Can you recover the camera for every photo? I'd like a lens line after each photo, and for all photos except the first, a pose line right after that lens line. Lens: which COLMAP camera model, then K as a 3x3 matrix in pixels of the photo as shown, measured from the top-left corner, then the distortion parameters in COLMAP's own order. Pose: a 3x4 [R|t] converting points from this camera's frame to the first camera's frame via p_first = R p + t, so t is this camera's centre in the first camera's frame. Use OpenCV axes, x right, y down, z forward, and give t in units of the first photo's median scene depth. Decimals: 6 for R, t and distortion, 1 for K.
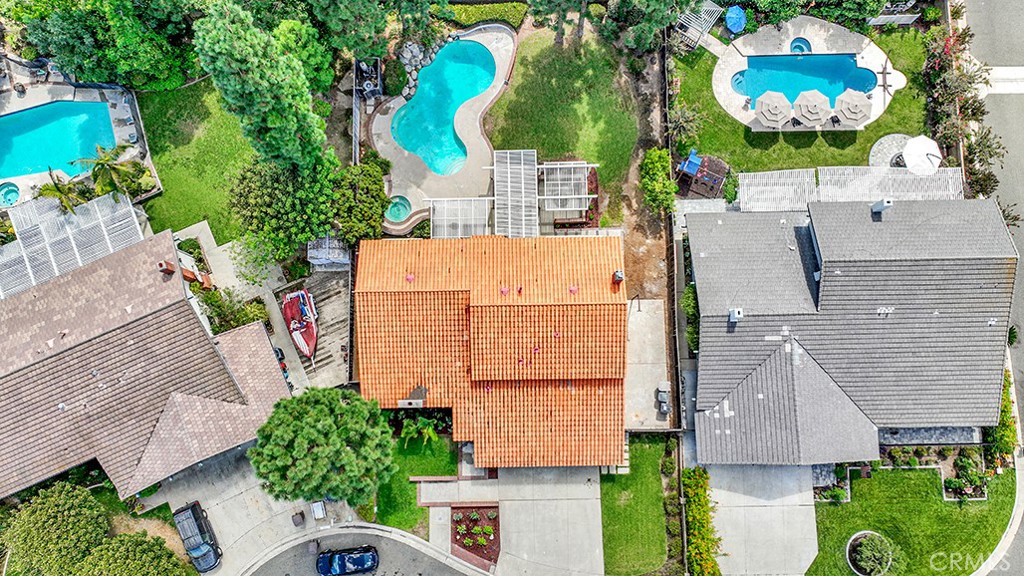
lens RADIAL K [[713.0, 0, 512.0], [0, 713.0, 288.0], [0, 0, 1]] dist [0.031490, 0.001657]
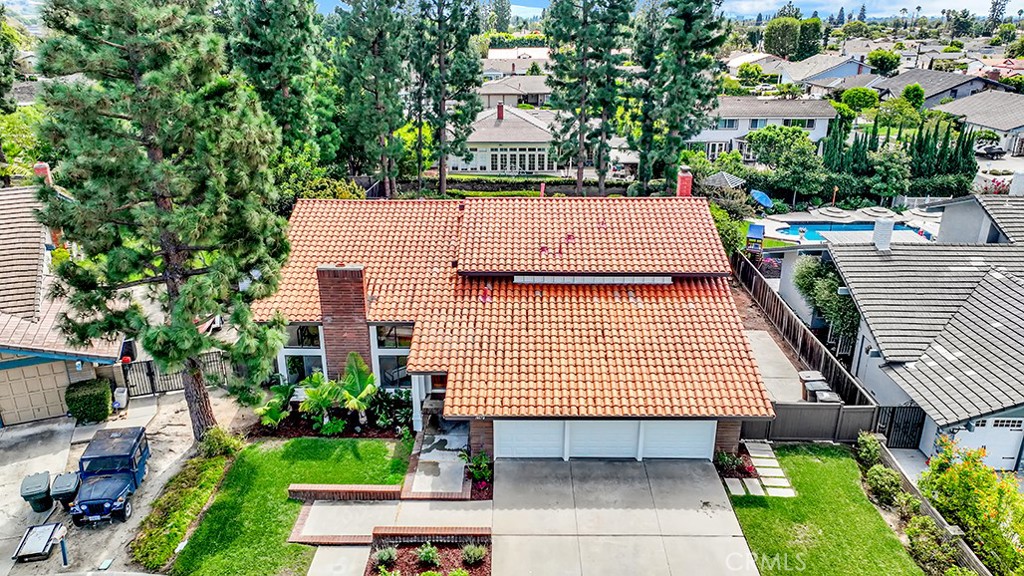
lens RADIAL K [[713.0, 0, 512.0], [0, 713.0, 288.0], [0, 0, 1]] dist [0.031490, 0.001657]
pose [[0.998950, 0.039135, -0.023812, -0.003246], [-0.039137, 0.458936, -0.887607, 0.594956], [-0.023809, 0.887607, 0.459986, 0.690652]]
